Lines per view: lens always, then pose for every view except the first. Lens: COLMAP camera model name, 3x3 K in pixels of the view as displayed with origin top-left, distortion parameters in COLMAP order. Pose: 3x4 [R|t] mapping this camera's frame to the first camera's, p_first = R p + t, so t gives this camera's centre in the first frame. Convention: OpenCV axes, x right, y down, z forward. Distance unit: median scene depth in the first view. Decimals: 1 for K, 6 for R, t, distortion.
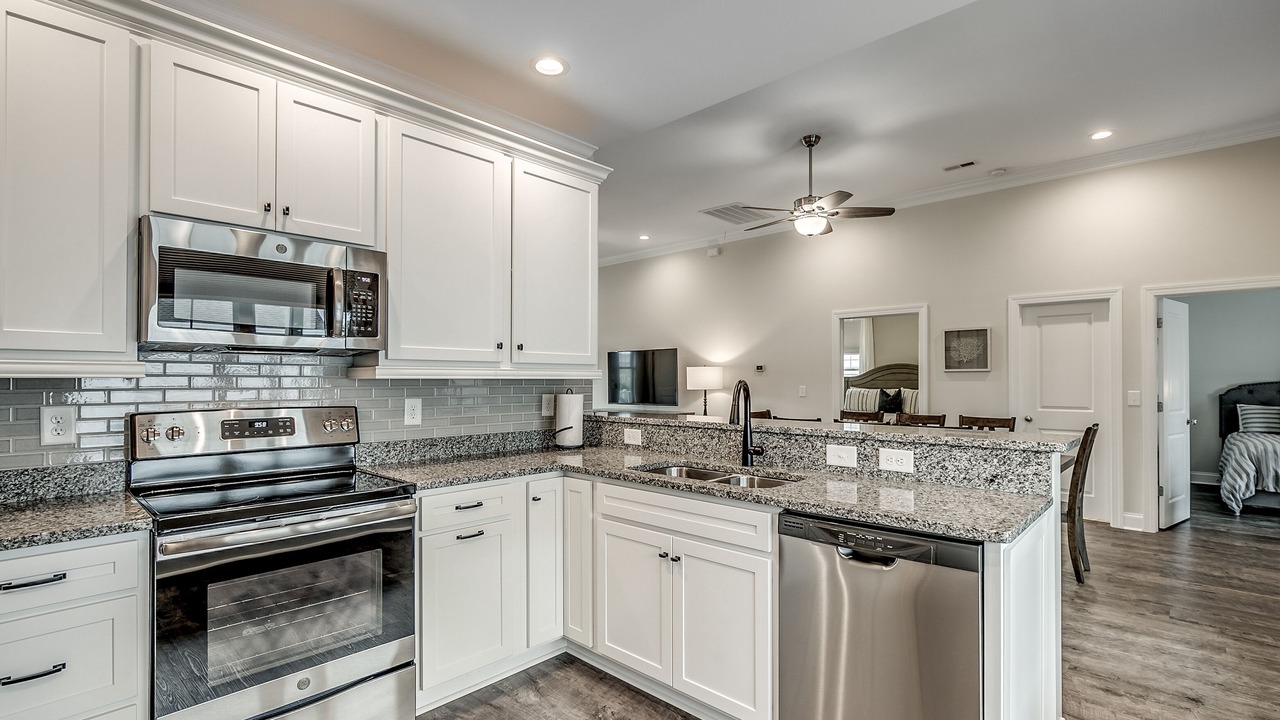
lens RADIAL K [[607.3, 0, 648.4], [0, 607.3, 368.4], [0, 0, 1]] dist [-0.000744, -0.000414]
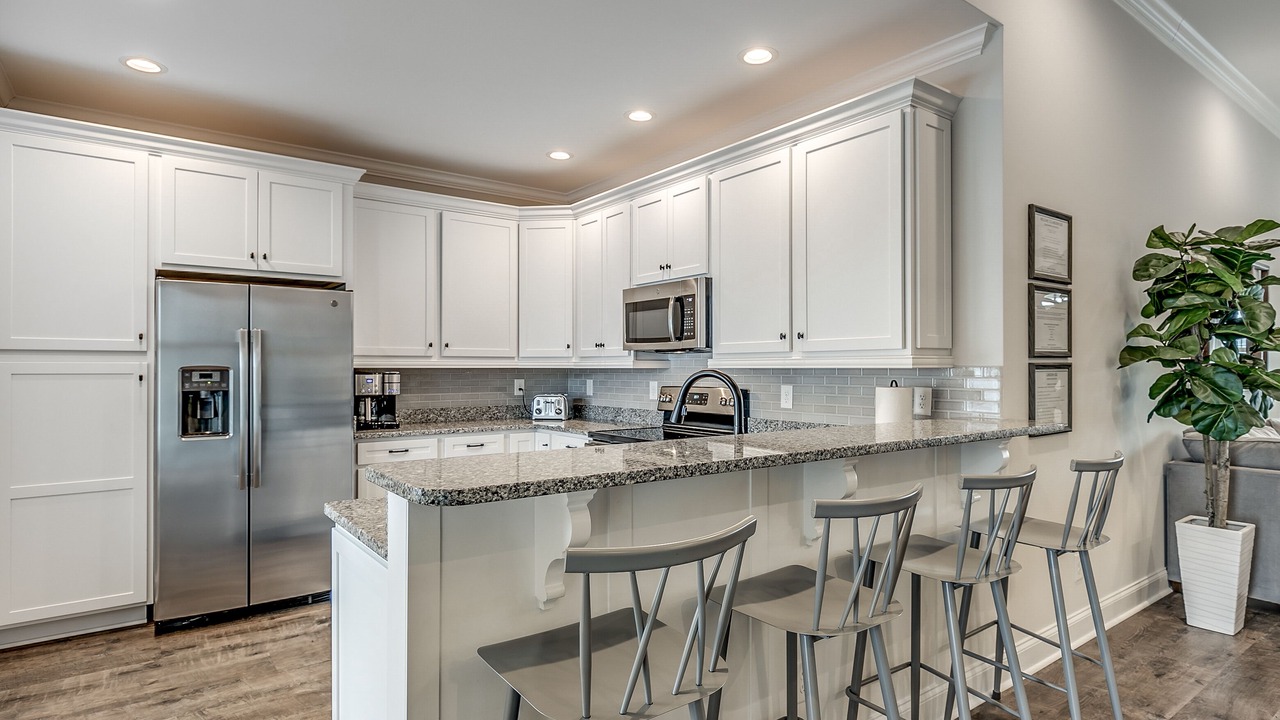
lens RADIAL K [[614.2, 0, 636.7], [0, 614.2, 369.0], [0, 0, 1]] dist [0.001248, 0.000319]
pose [[-0.157709, -0.001261, -0.987485, 0.990844], [0.016343, 0.999859, -0.003887, 0.021971], [0.987350, -0.016751, -0.157666, 1.100464]]
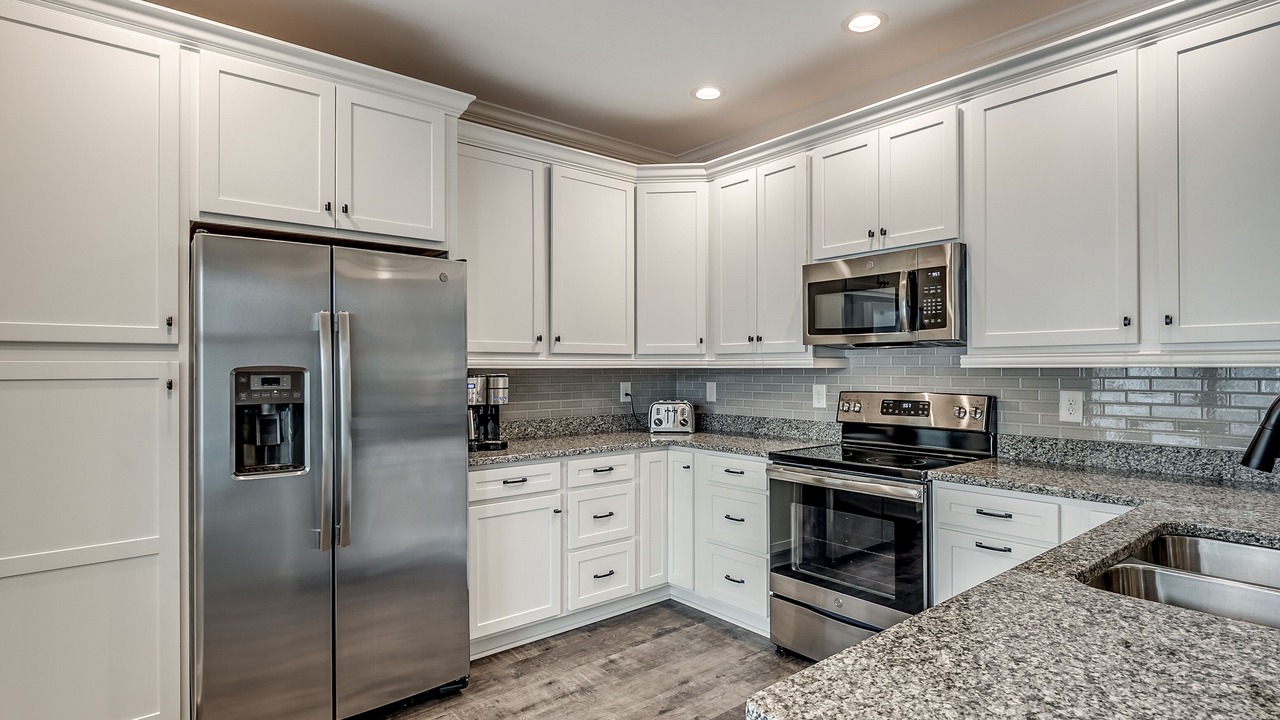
lens RADIAL K [[607.3, 0, 648.4], [0, 607.3, 368.4], [0, 0, 1]] dist [-0.000744, -0.000414]
pose [[-0.114456, -0.001249, -0.993428, 0.637558], [0.019238, 0.999809, -0.003473, 0.011611], [0.993242, -0.019509, -0.114410, 0.622393]]
